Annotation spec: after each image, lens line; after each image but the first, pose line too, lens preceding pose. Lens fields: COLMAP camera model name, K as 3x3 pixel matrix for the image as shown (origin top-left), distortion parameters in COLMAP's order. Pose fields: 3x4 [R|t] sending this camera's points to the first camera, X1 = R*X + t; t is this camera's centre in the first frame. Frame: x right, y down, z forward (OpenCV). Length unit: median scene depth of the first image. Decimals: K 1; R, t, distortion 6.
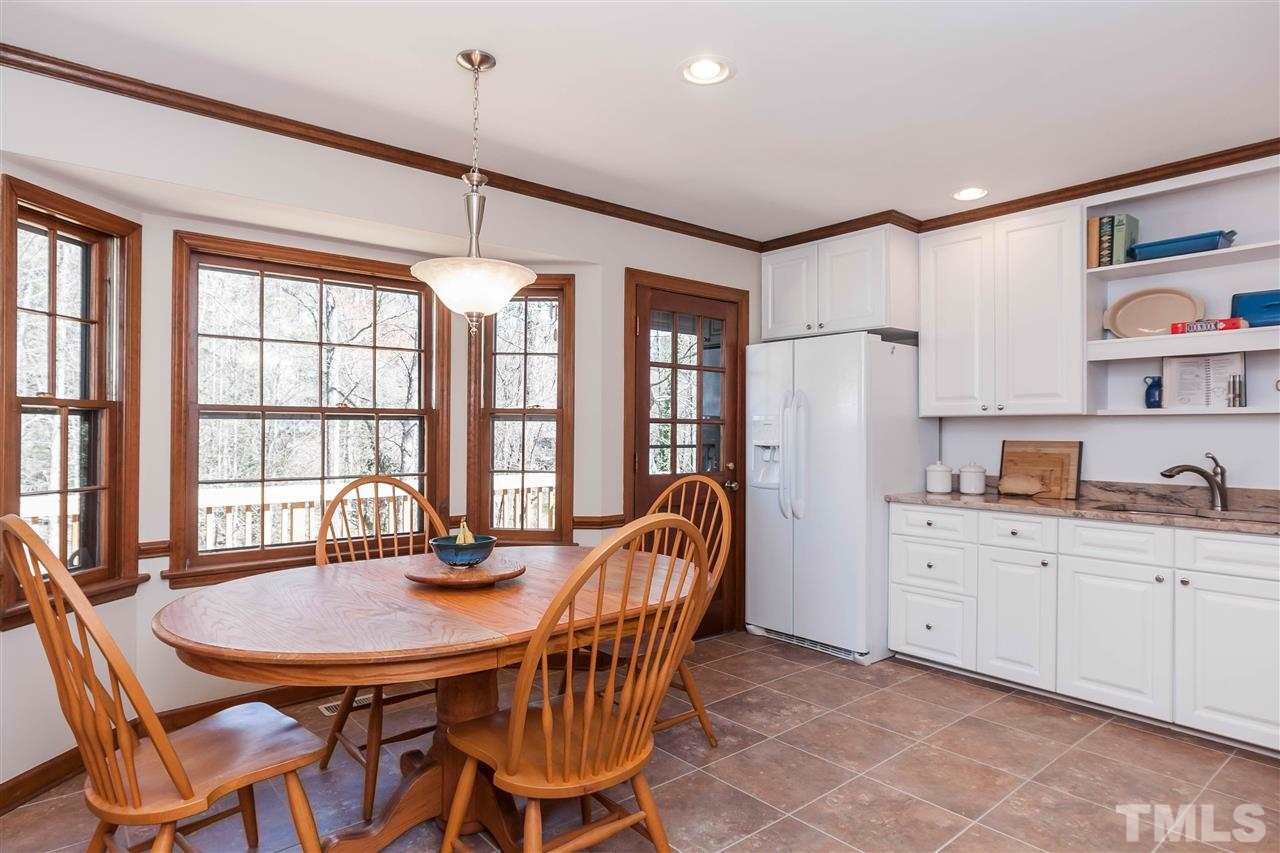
lens RADIAL K [[719.5, 0, 640.0], [0, 719.5, 426.5], [0, 0, 1]] dist [0.002089, 0.000759]
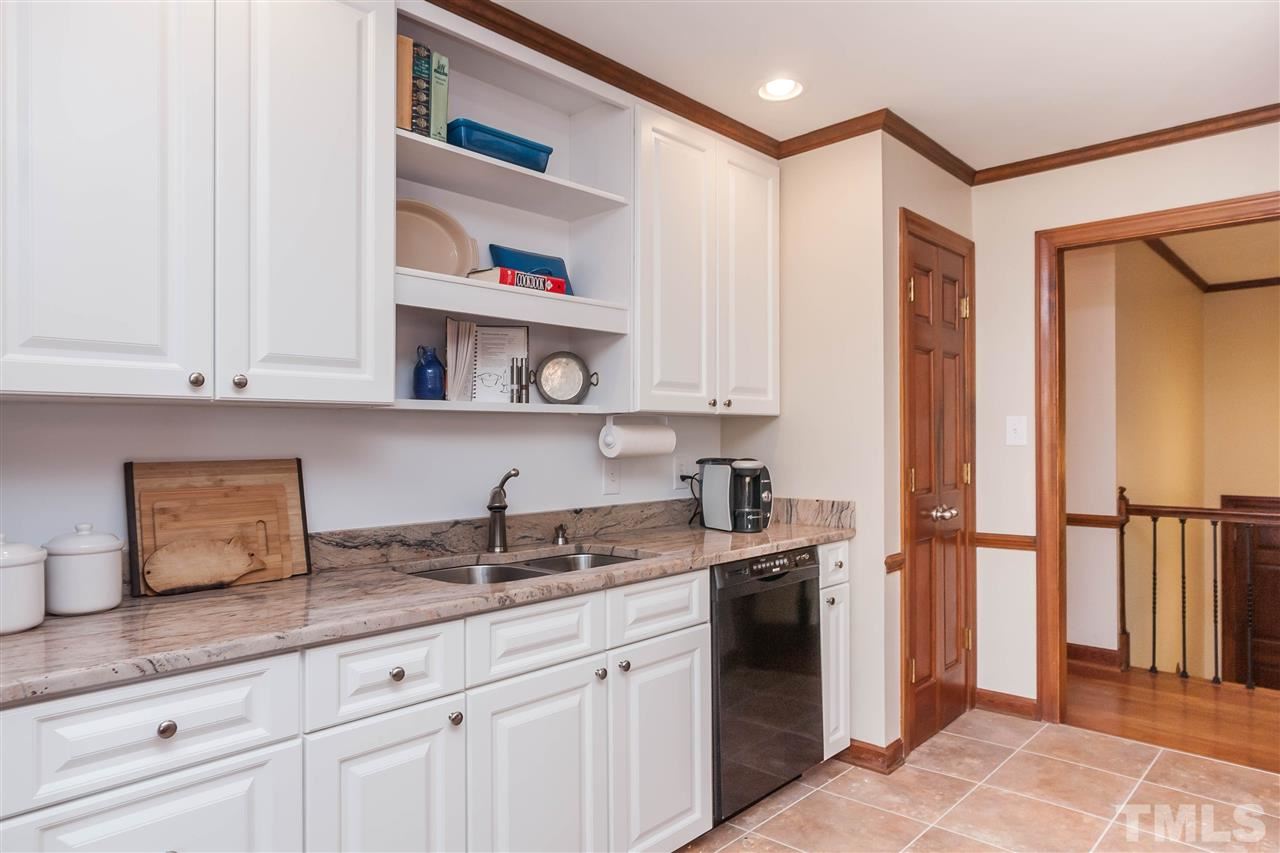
lens RADIAL K [[796.1, 0, 643.7], [0, 796.1, 430.9], [0, 0, 1]] dist [-0.000762, -0.000497]
pose [[-0.123219, 0.002428, 0.992376, 0.028350], [-0.001780, 0.999995, -0.002668, 0.002483], [-0.992378, -0.002095, -0.123214, 0.918259]]
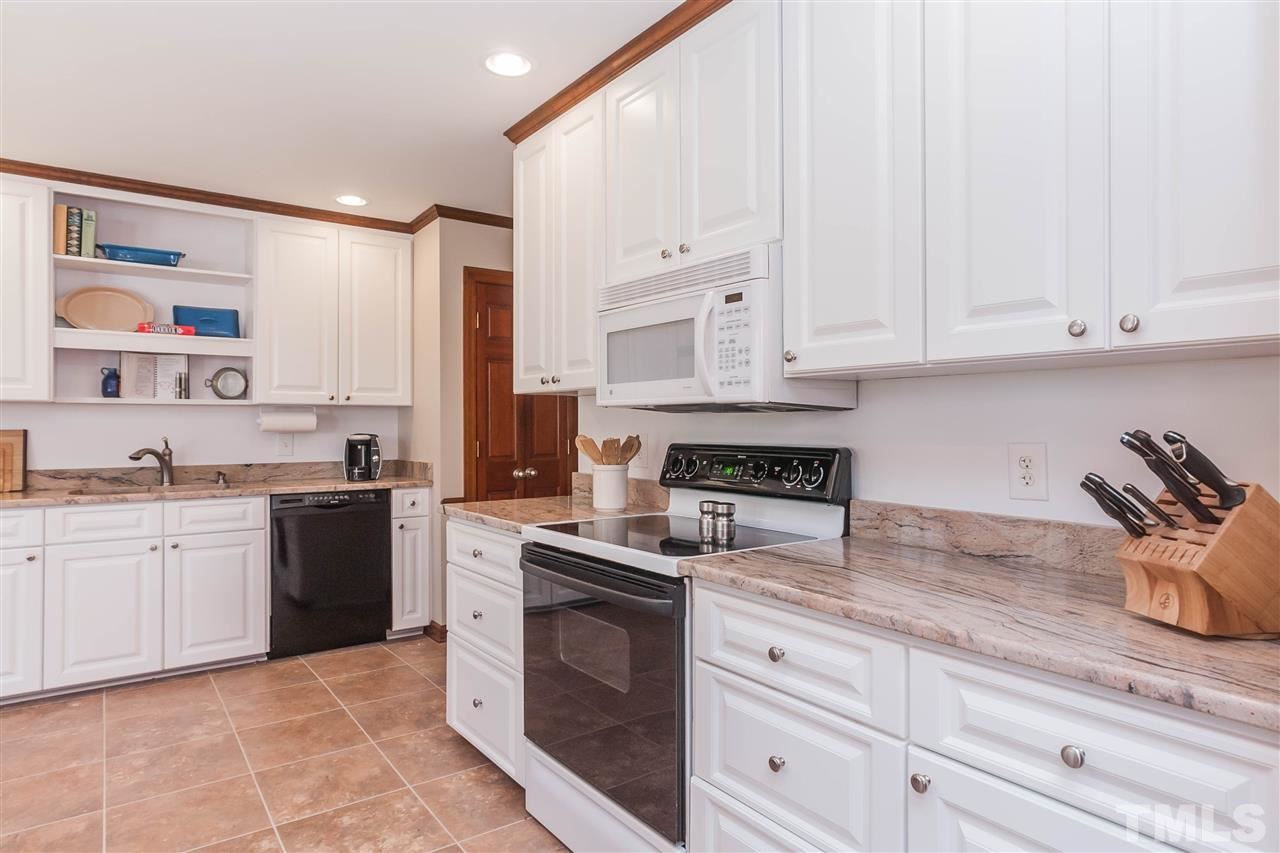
lens RADIAL K [[742.6, 0, 641.8], [0, 742.6, 422.0], [0, 0, 1]] dist [0.002987, 0.003439]
pose [[0.072392, -0.002786, 0.997372, -0.346817], [-0.004686, 0.999984, 0.003134, 0.004147], [-0.997365, -0.004901, 0.072378, 0.127231]]
